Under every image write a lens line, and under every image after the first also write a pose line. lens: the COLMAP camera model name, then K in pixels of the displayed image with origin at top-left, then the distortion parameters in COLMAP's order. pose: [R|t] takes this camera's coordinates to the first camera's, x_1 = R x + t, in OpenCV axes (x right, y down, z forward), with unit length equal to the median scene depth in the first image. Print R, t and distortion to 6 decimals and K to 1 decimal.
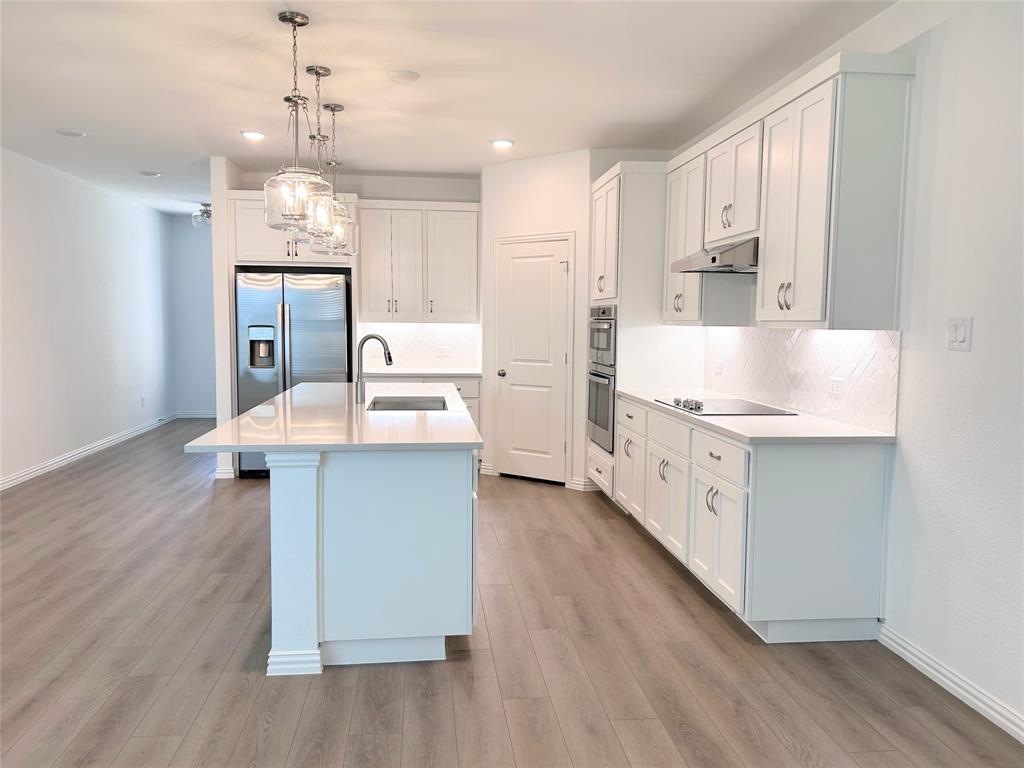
lens RADIAL K [[766.7, 0, 512.2], [0, 766.7, 385.5], [0, 0, 1]] dist [0.024624, -0.021918]
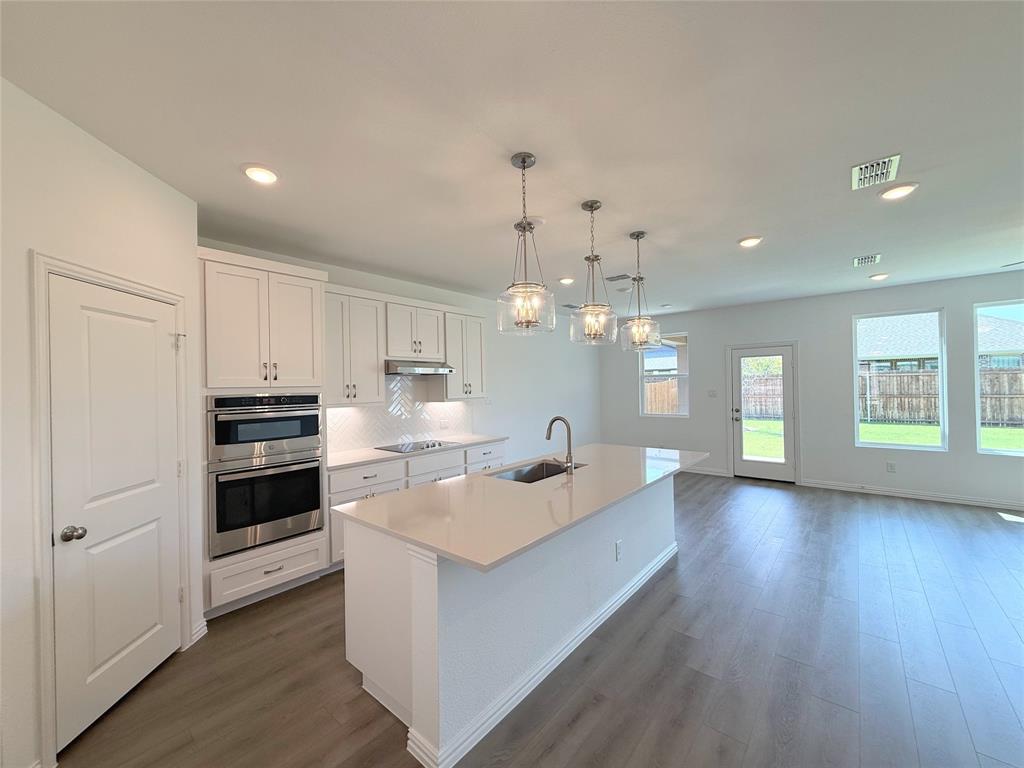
lens RADIAL K [[406.0, 0, 510.9], [0, 406.0, 383.4], [0, 0, 1]] dist [0.001168, -0.000425]
pose [[-0.682241, 0.010388, 0.731054, -0.404344], [0.076124, 0.995474, 0.056896, -0.108862], [-0.727154, 0.094467, -0.679943, 0.993638]]
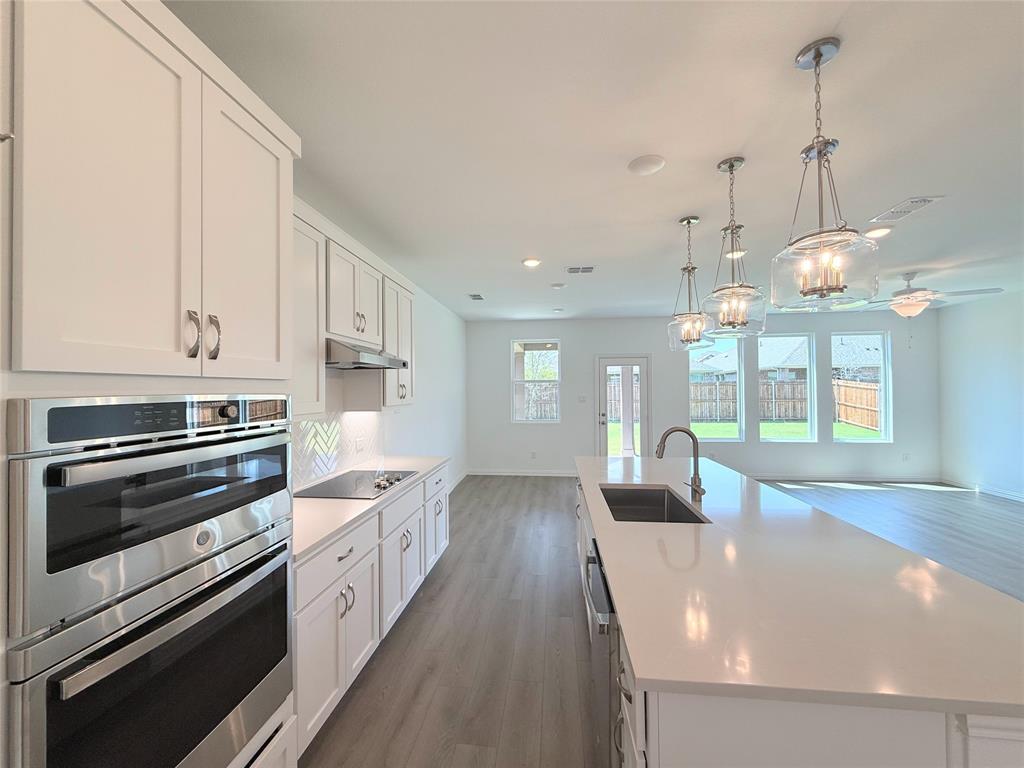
lens RADIAL K [[406.0, 0, 507.9], [0, 406.0, 385.8], [0, 0, 1]] dist [0.001168, -0.000425]
pose [[-0.972338, 0.004259, 0.233539, -0.059719], [0.022057, 0.997040, 0.073654, -0.105493], [-0.232534, 0.076768, -0.969554, 1.016405]]
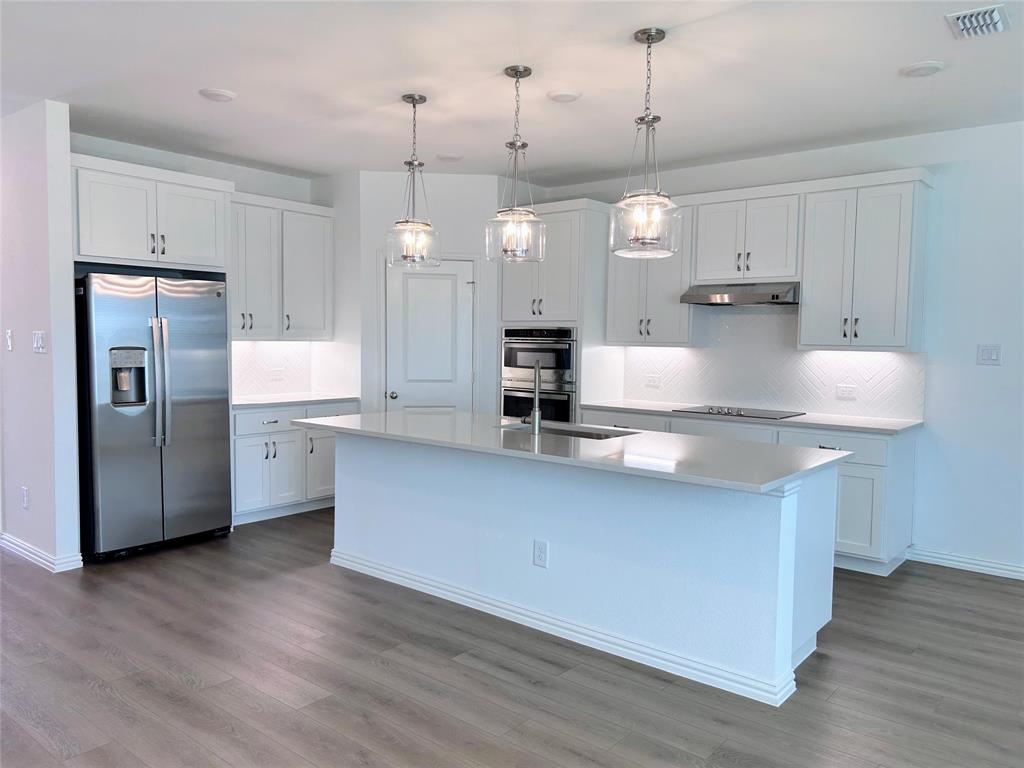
lens RADIAL K [[766.7, 0, 509.4], [0, 766.7, 387.6], [0, 0, 1]] dist [0.024624, -0.021918]
pose [[0.721235, -0.045513, 0.691194, -0.572200], [0.051036, 0.998619, 0.012502, -0.031262], [-0.690808, 0.026259, 0.722561, 0.231606]]
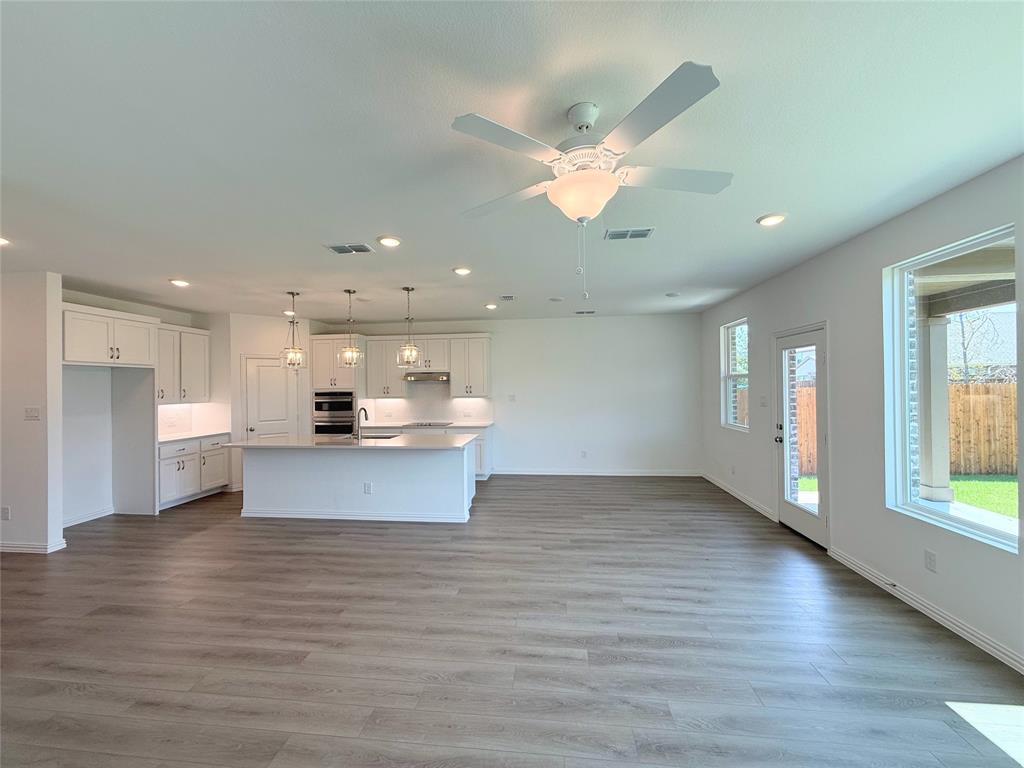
lens RADIAL K [[406.0, 0, 508.6], [0, 406.0, 385.2], [0, 0, 1]] dist [0.001168, -0.000425]
pose [[0.224523, -0.007700, 0.974438, -0.822838], [0.097501, 0.995128, -0.014602, -0.048697], [-0.969579, 0.098287, 0.224180, 0.203129]]
